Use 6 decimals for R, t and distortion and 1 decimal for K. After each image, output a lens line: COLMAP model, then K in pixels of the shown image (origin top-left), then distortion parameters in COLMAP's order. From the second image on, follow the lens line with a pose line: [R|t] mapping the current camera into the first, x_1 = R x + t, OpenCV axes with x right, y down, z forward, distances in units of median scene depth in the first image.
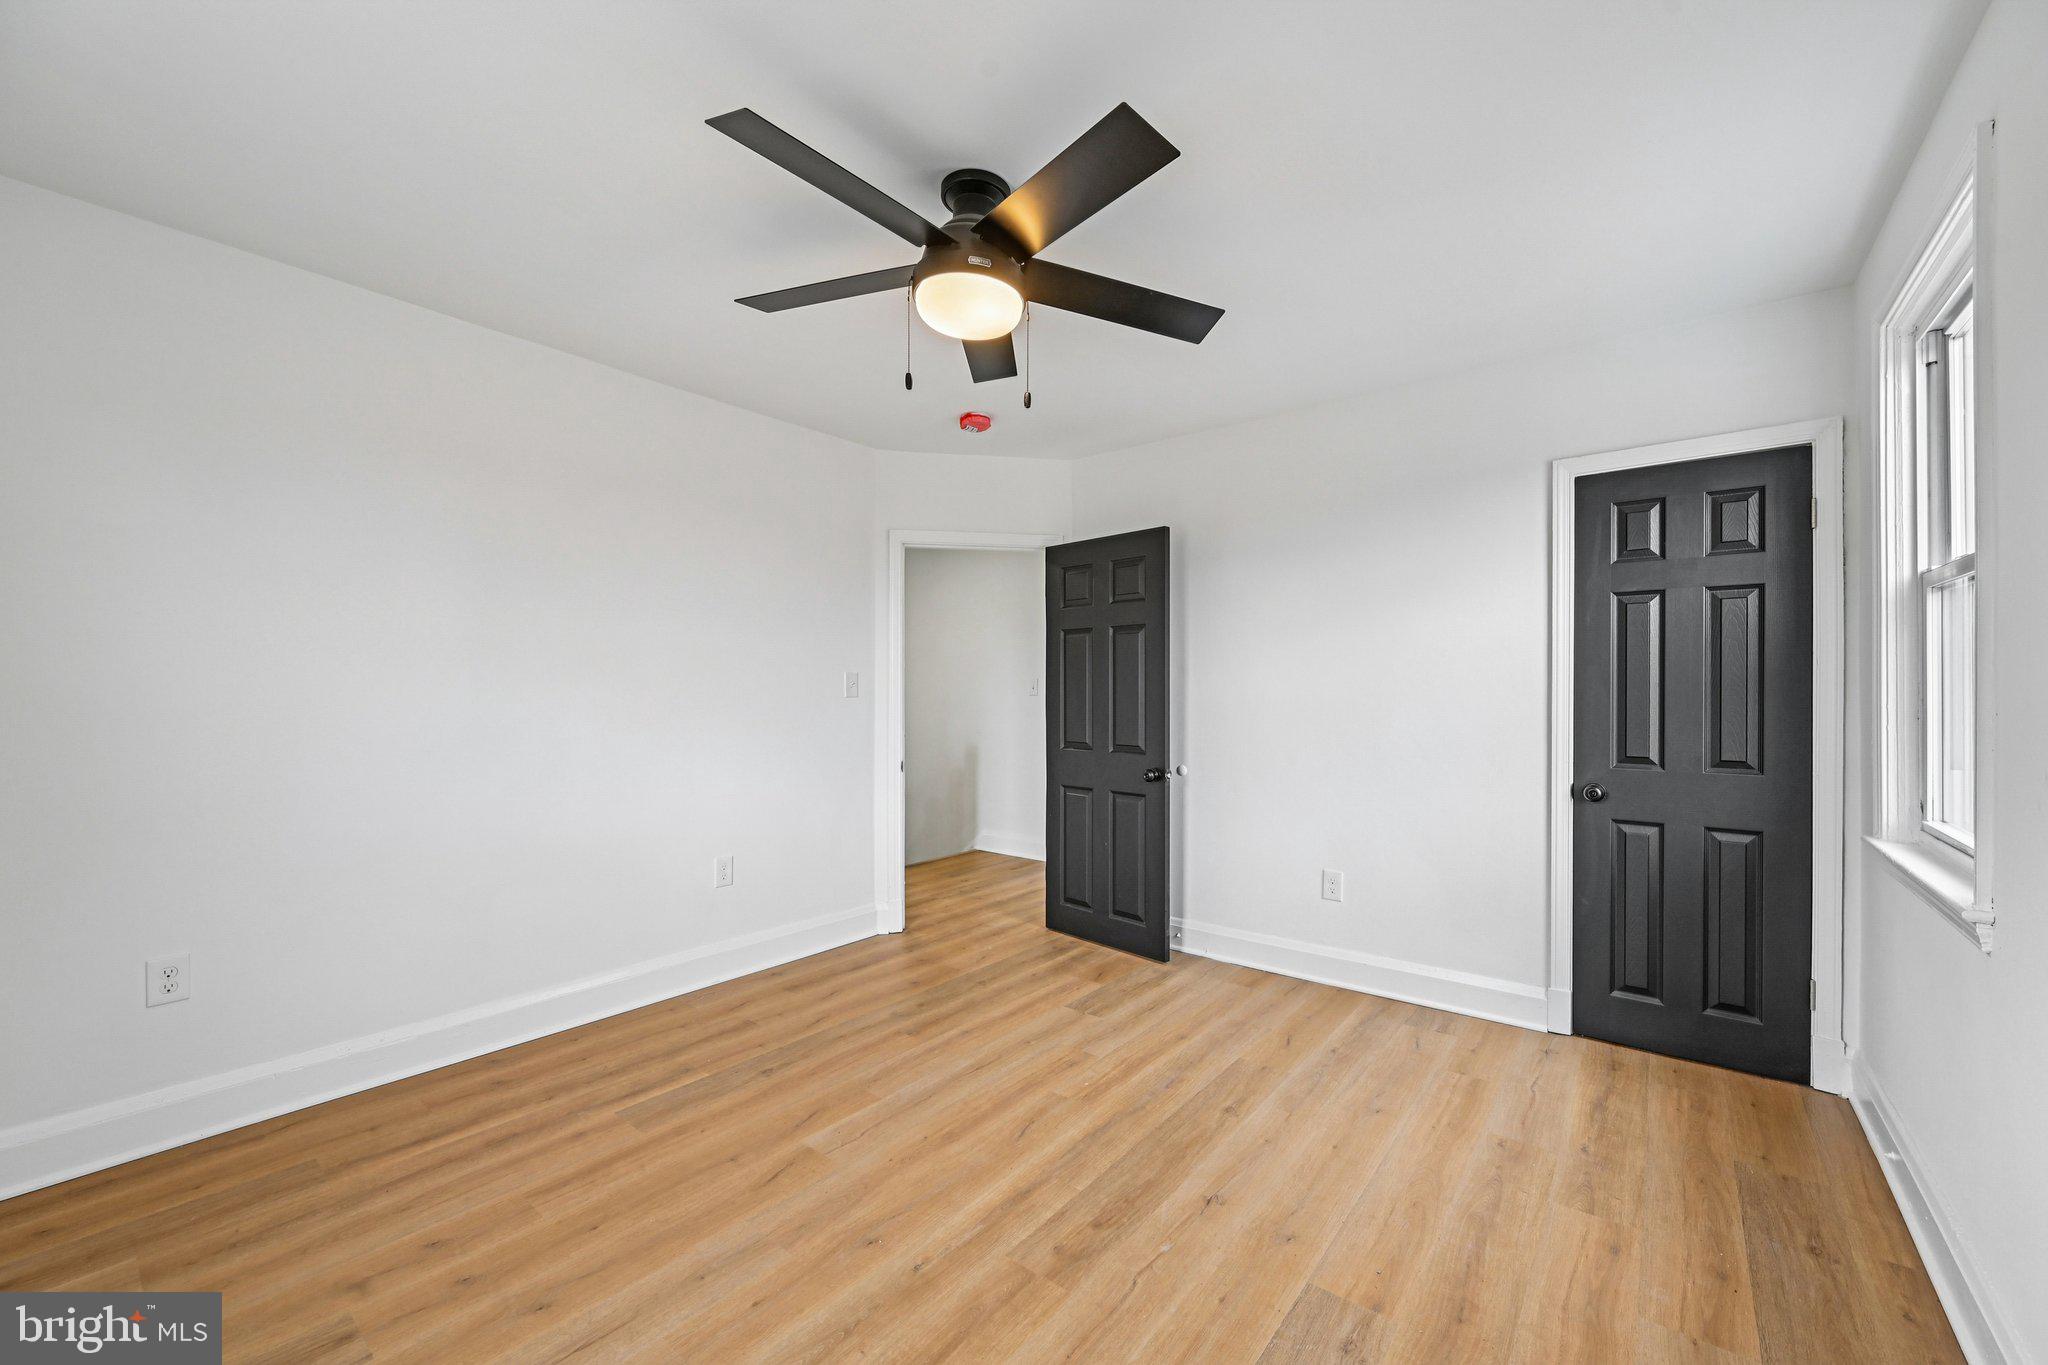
lens RADIAL K [[806.4, 0, 1039.5], [0, 806.4, 682.5], [0, 0, 1]] dist [-0.002086, 0.000222]
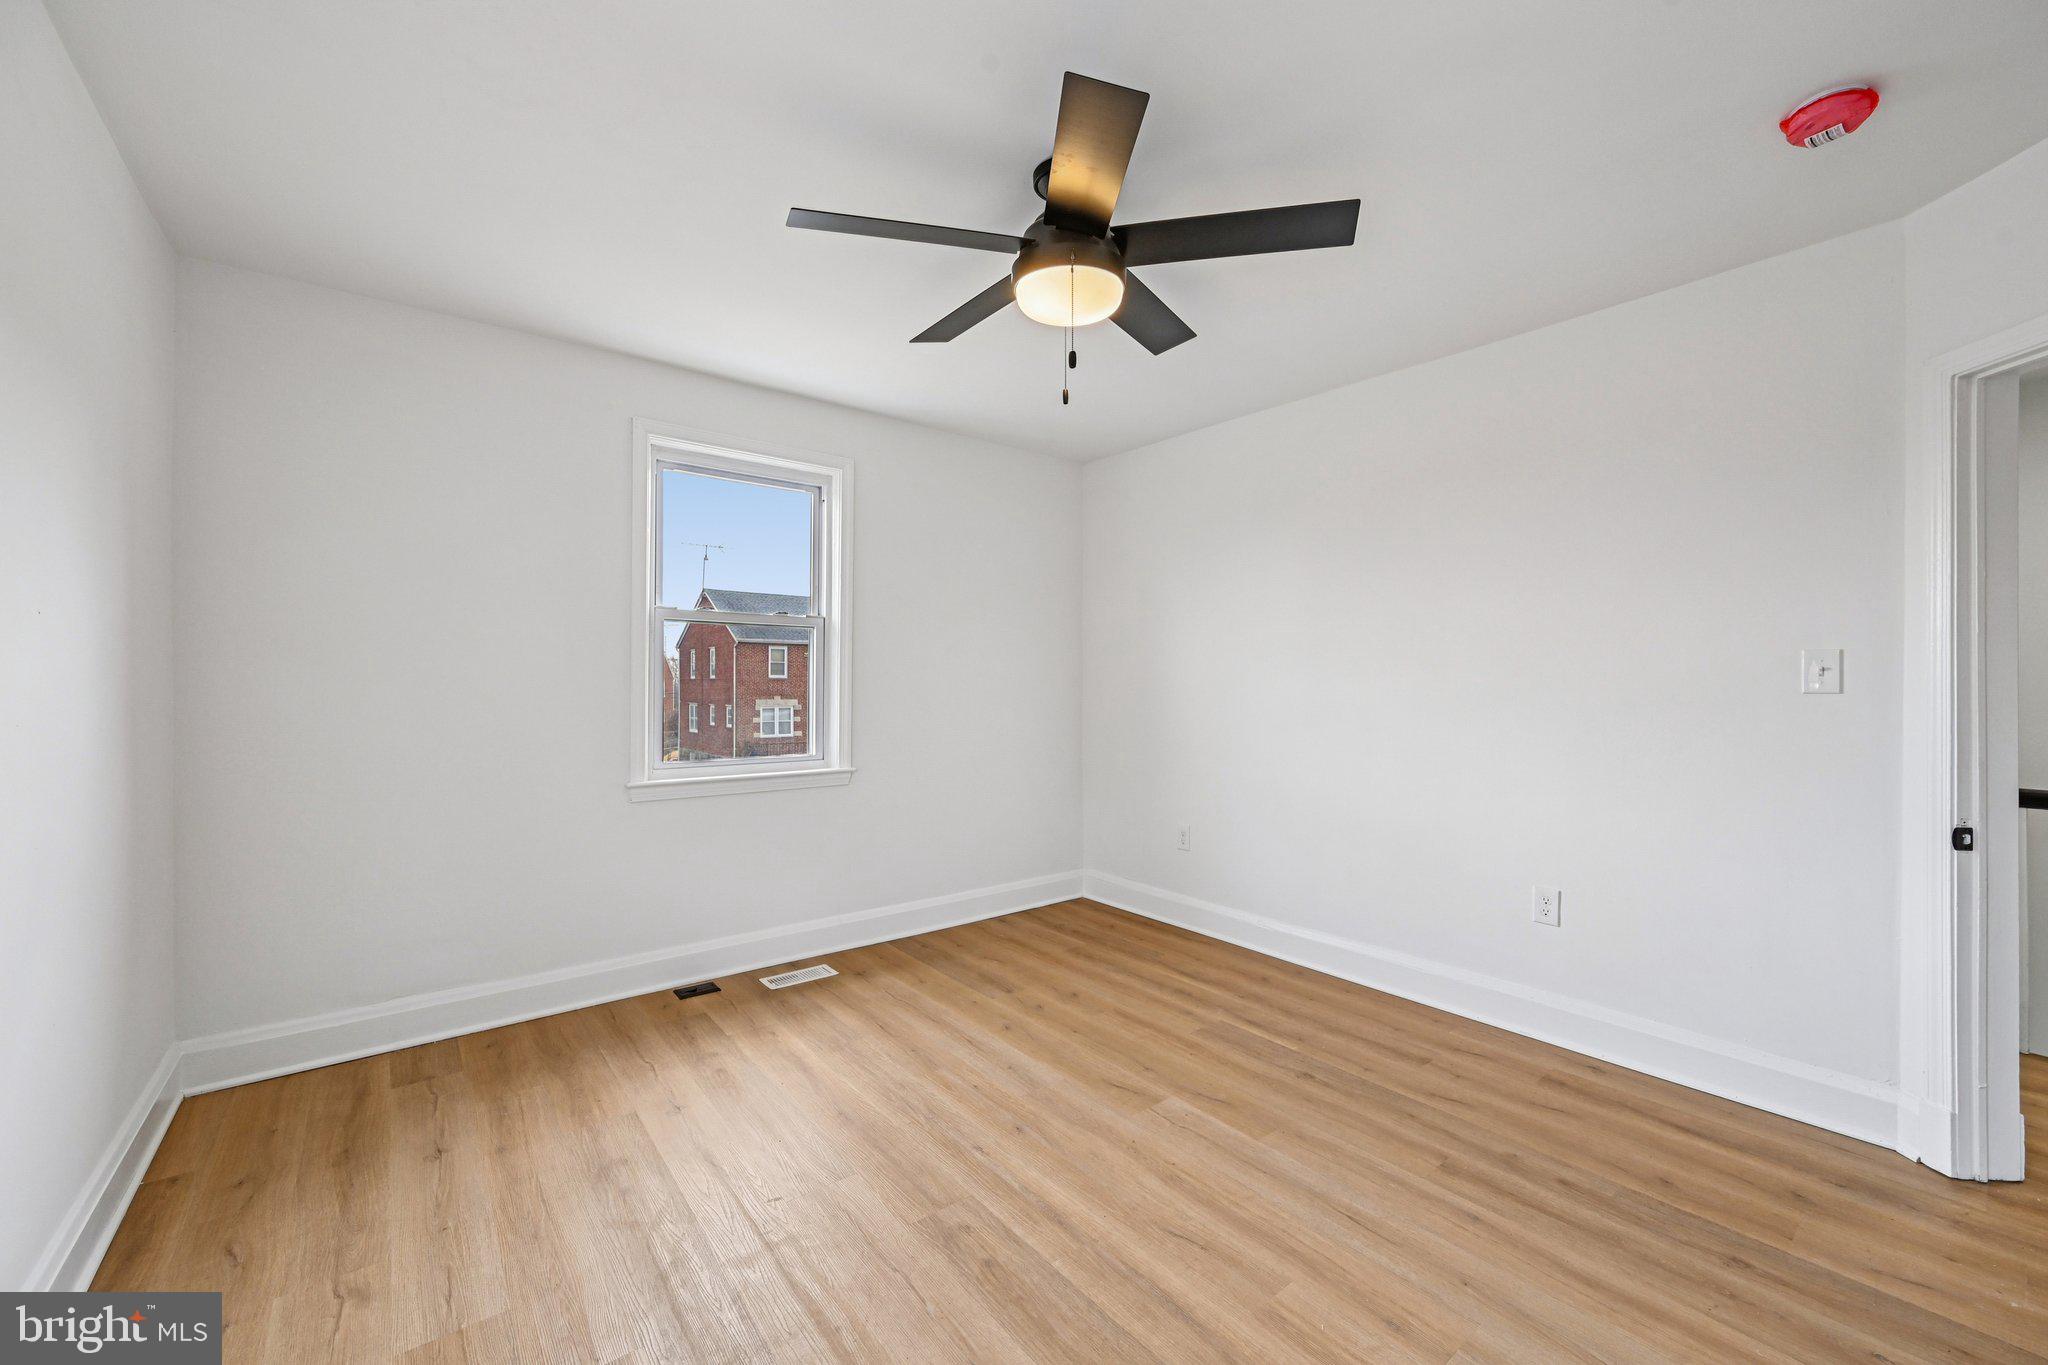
lens RADIAL K [[806.4, 0, 1029.4], [0, 806.4, 694.0], [0, 0, 1]] dist [-0.002086, 0.000222]
pose [[-0.233165, 0.010294, -0.972383, 0.664842], [0.006348, 0.999939, 0.009063, 0.013857], [0.972416, -0.004059, -0.233216, 0.889556]]
